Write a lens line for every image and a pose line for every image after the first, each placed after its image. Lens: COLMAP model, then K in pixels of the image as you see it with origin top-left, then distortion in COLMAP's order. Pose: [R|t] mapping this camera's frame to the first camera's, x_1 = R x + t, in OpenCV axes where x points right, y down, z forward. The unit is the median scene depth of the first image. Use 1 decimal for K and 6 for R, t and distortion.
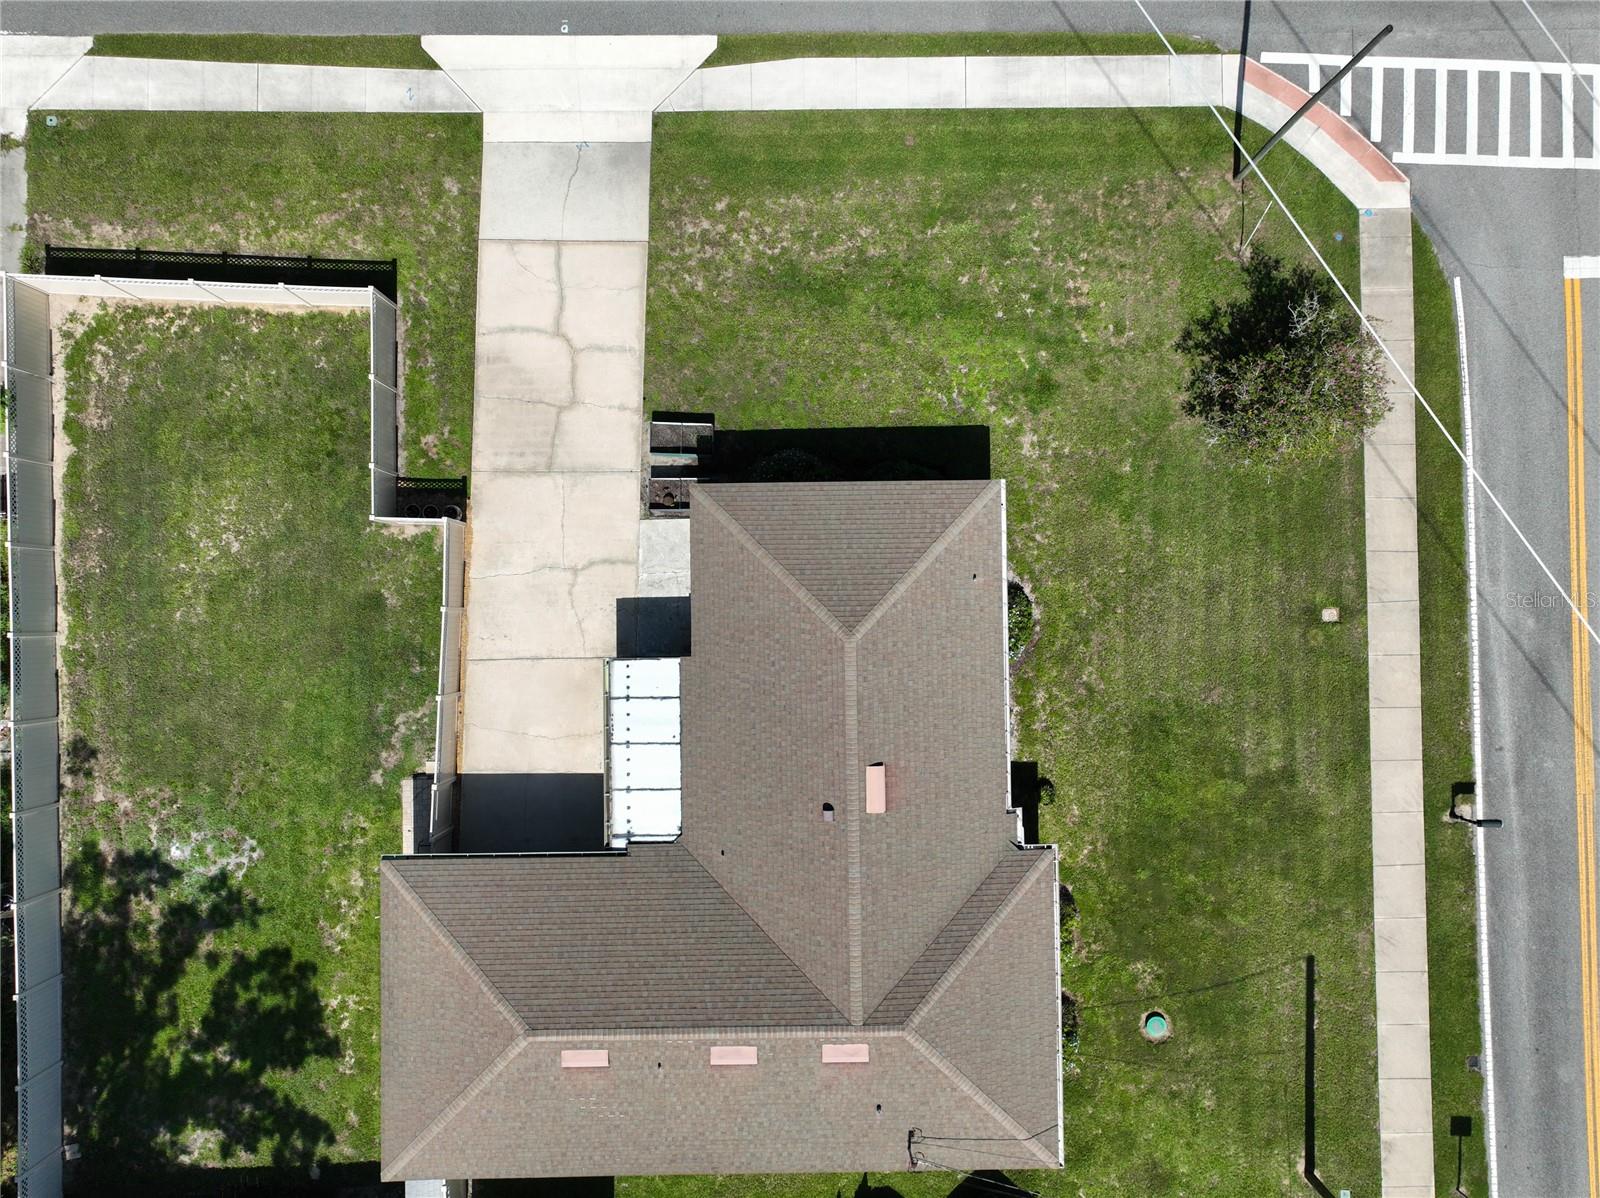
lens RADIAL K [[1129.0, 0, 800.0], [0, 1129.0, 599.0], [0, 0, 1]] dist [0.004684, 0.009330]
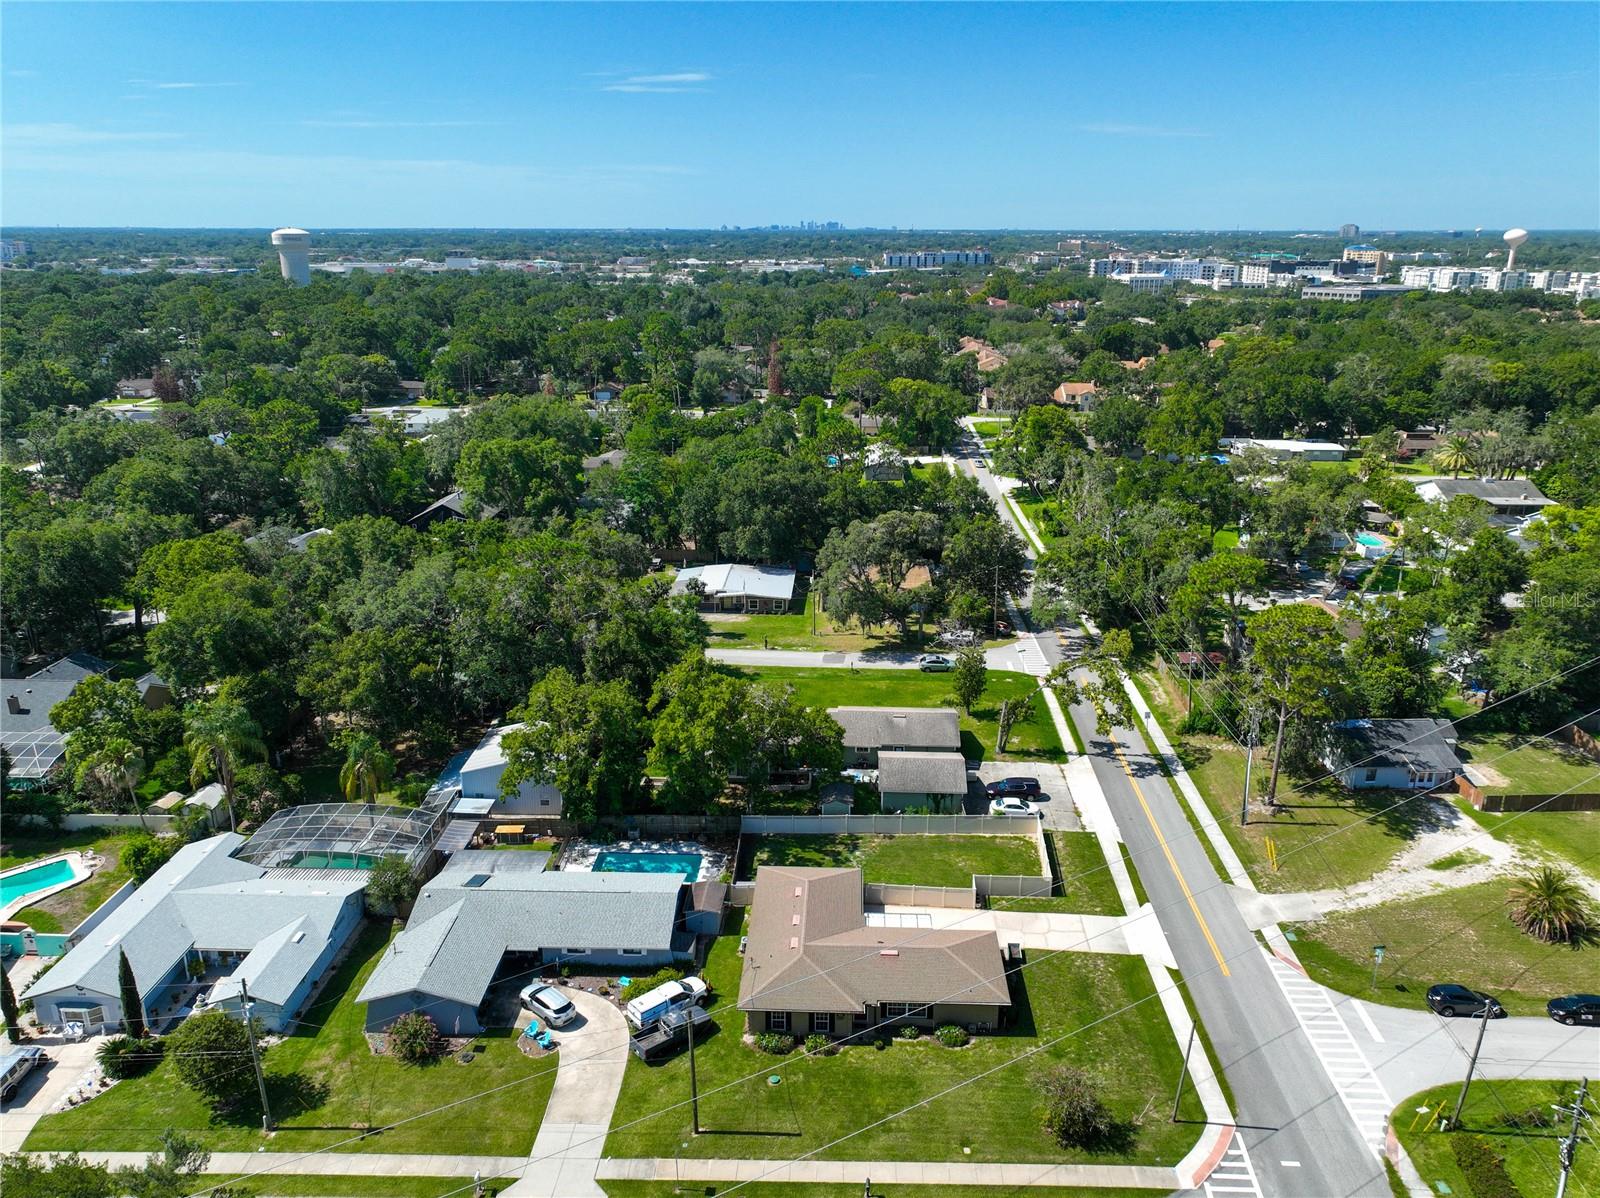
lens RADIAL K [[1147.4, 0, 814.7], [0, 1147.4, 601.3], [0, 0, 1]] dist [0.006677, 0.005333]
pose [[-0.046034, 0.300549, -0.952655, 2.192291], [-0.998749, 0.004787, 0.049772, 0.183110], [0.019519, 0.953755, 0.299952, -0.574596]]
